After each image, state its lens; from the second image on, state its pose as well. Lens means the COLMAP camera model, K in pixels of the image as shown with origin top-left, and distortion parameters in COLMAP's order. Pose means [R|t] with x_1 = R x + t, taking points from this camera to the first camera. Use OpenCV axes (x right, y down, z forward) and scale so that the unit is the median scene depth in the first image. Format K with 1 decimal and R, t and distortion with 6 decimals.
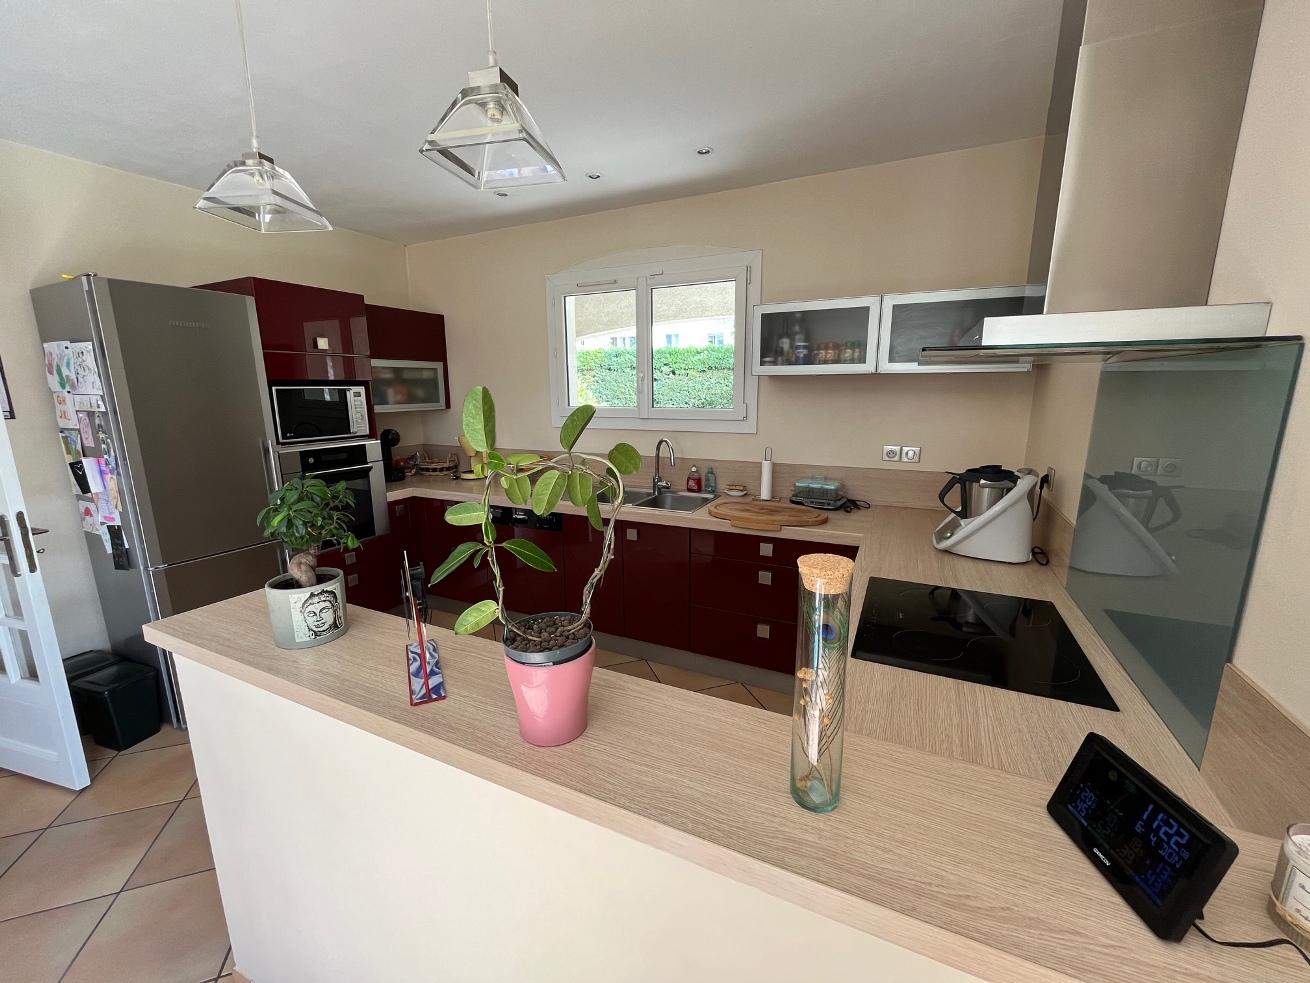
lens RADIAL K [[527.8, 0, 655.1], [0, 527.8, 485.0], [0, 0, 1]] dist [-0.000516, -0.001234]
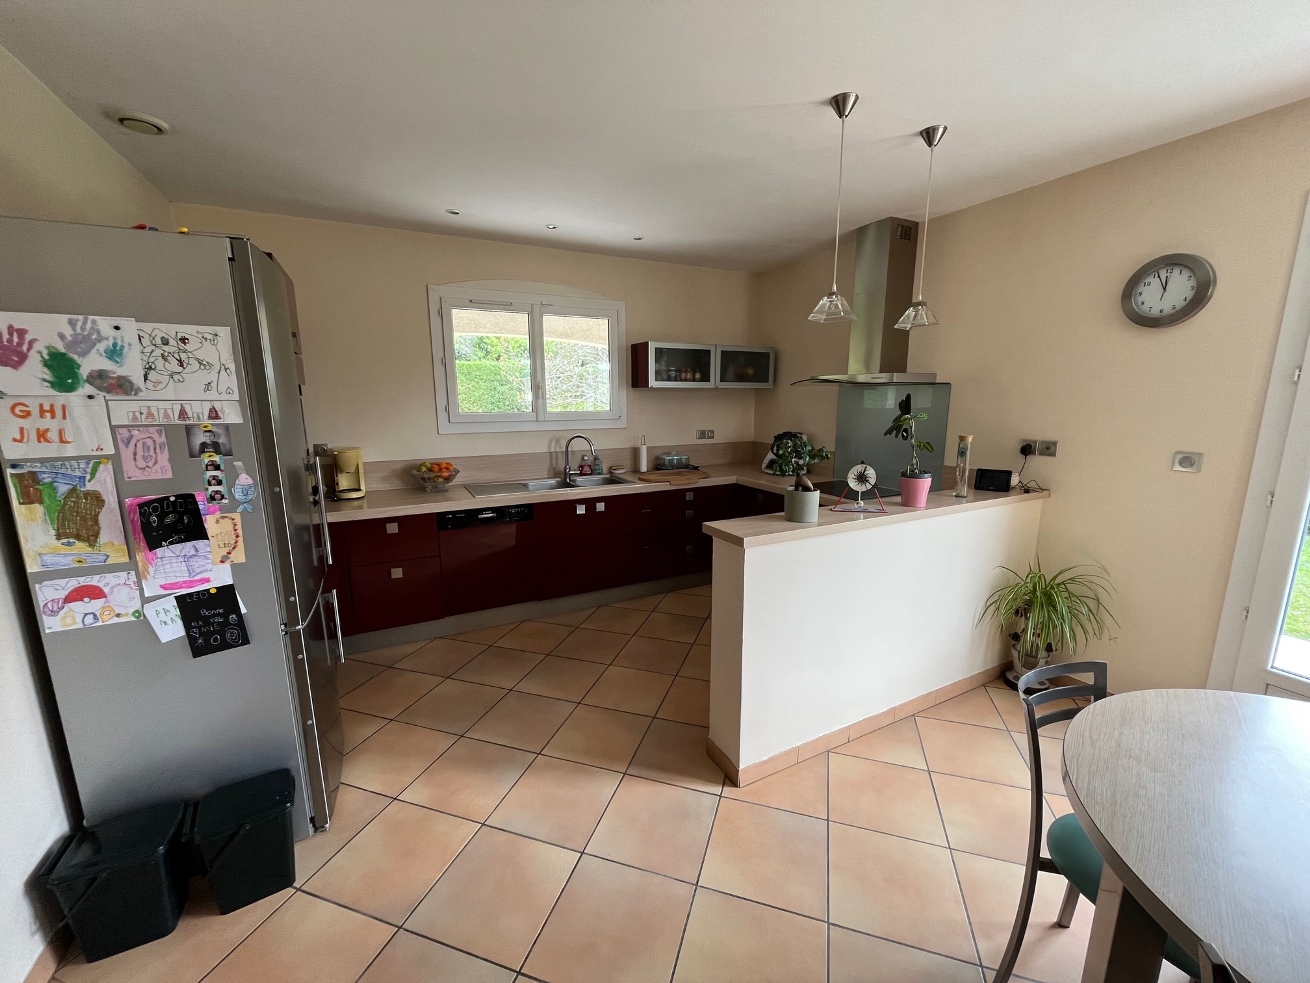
lens RADIAL K [[527.8, 0, 657.6], [0, 527.8, 497.1], [0, 0, 1]] dist [-0.000516, -0.001234]
pose [[0.594613, -0.146724, 0.790511, -0.983289], [0.145443, 0.986616, 0.073722, -0.006175], [-0.790748, 0.071138, 0.607995, 0.083803]]
